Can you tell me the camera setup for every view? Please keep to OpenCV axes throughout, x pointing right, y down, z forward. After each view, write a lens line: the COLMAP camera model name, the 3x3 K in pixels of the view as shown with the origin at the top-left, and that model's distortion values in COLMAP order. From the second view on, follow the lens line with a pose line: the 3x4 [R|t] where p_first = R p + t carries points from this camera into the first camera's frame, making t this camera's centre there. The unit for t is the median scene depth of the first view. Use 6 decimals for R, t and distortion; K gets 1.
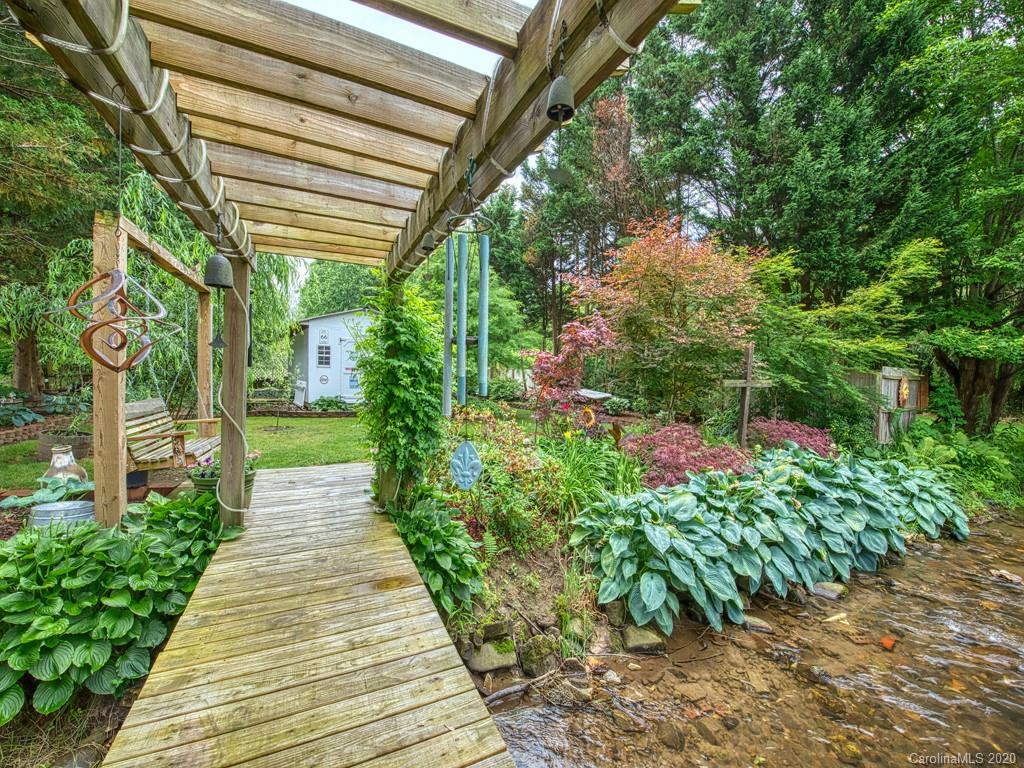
lens RADIAL K [[404.6, 0, 511.6], [0, 404.6, 380.8], [0, 0, 1]] dist [-0.003188, -0.008943]
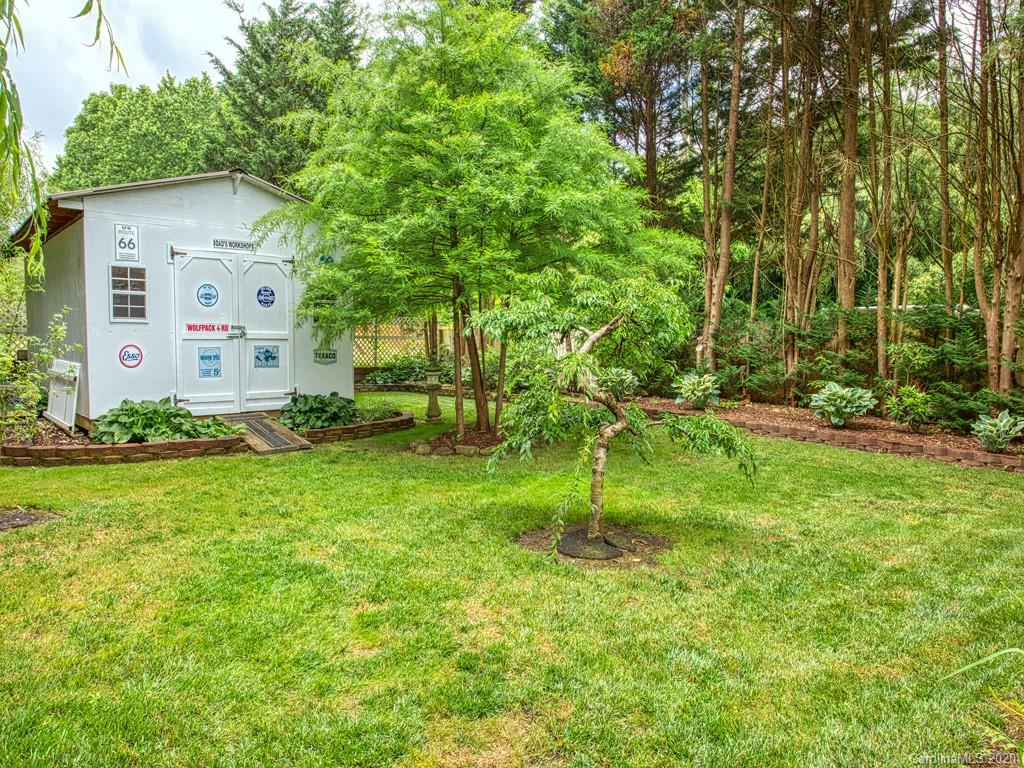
lens RADIAL K [[684.0, 0, 515.3], [0, 684.0, 377.2], [0, 0, 1]] dist [0.006540, 0.003077]
pose [[0.993389, -0.020154, 0.113015, -0.185901], [0.015829, 0.999112, 0.039038, -0.002928], [-0.113701, -0.036991, 0.992826, 0.332528]]
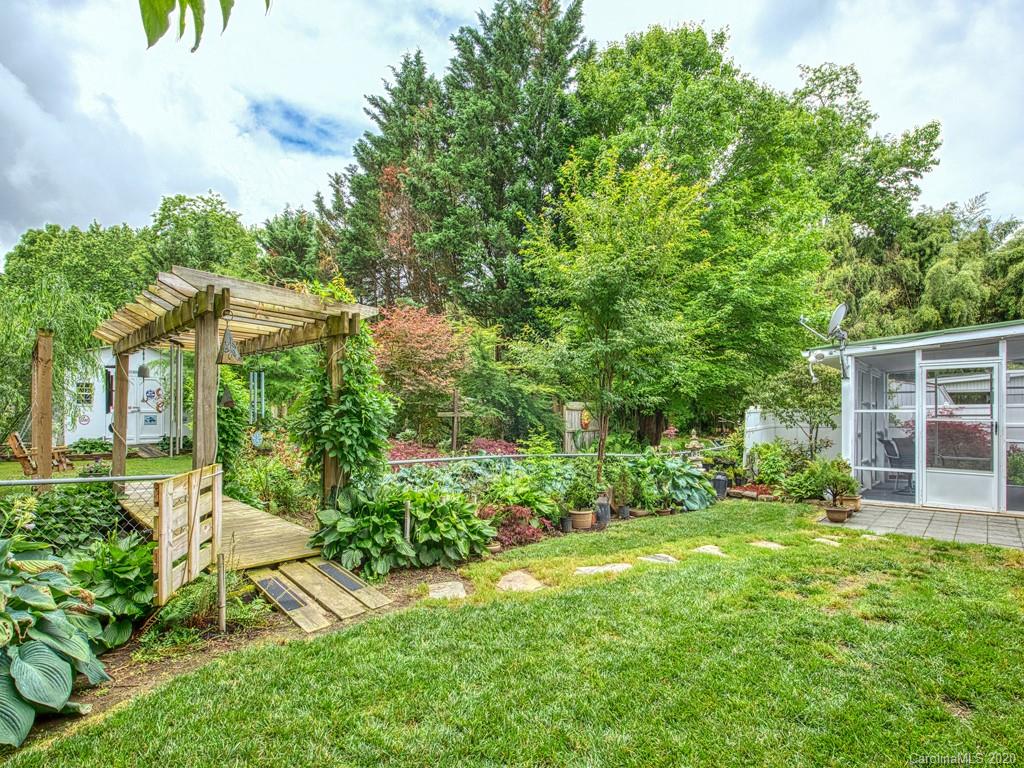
lens RADIAL K [[499.7, 0, 511.4], [0, 499.7, 411.3], [0, 0, 1]] dist [-0.005156, -0.000691]
pose [[0.937361, -0.017213, 0.347934, 0.046976], [0.020968, 0.999755, -0.007031, 0.005616], [-0.347728, 0.013886, 0.937493, -0.391184]]
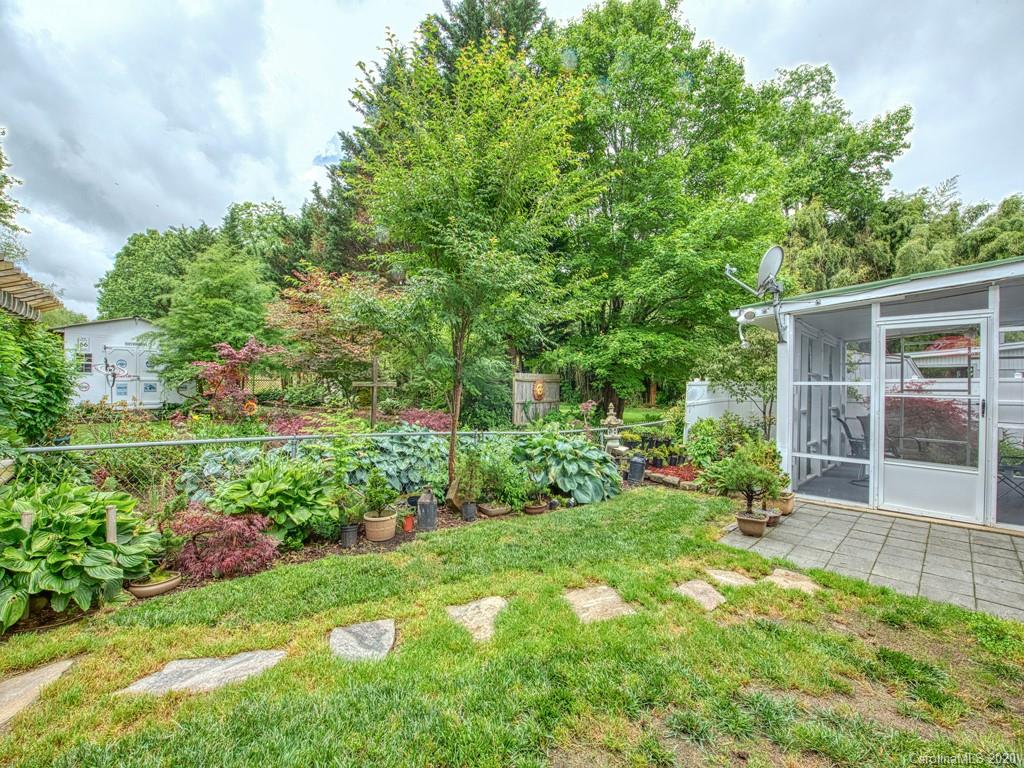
lens RADIAL K [[413.0, 0, 512.2], [0, 413.0, 385.7], [0, 0, 1]] dist [-0.013975, -0.000362]
pose [[0.957710, -0.010304, 0.287549, 0.269070], [0.011723, 0.999926, -0.003214, 0.010125], [-0.287495, 0.006449, 0.957760, -0.273327]]
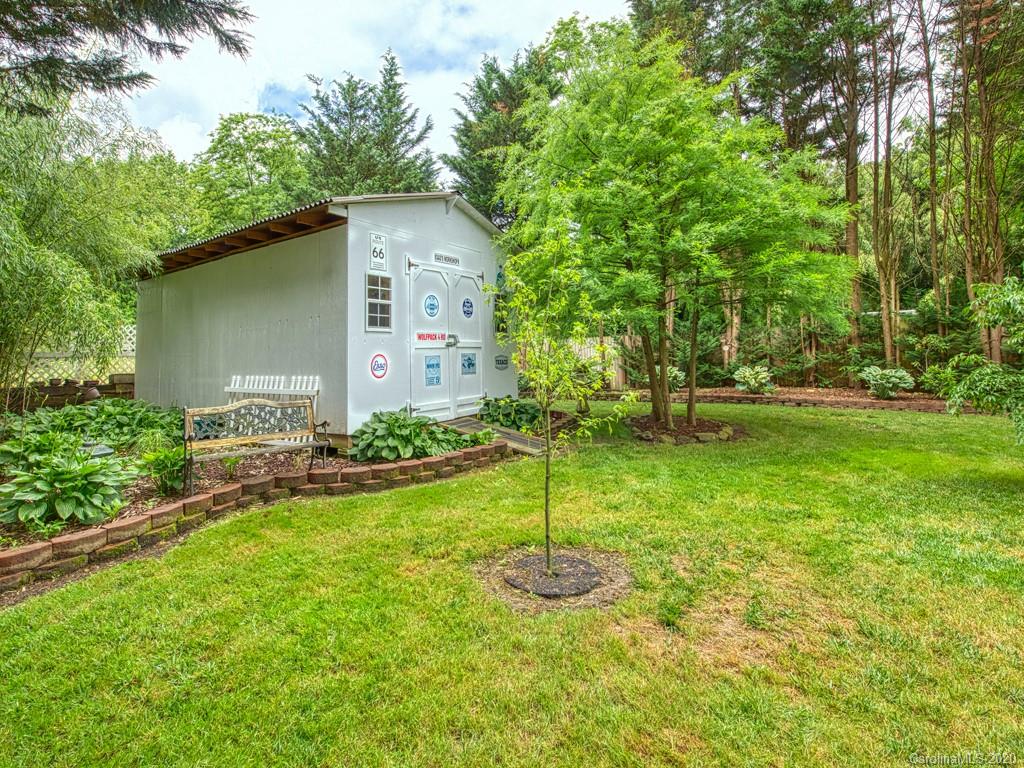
lens RADIAL K [[489.4, 0, 510.7], [0, 489.4, 318.2], [0, 0, 1]] dist [0.000068, -0.000019]
pose [[0.929936, -0.021518, 0.367092, -0.534621], [0.057902, 0.994401, -0.088393, -0.000151], [-0.363135, 0.103455, 0.925975, 0.558596]]
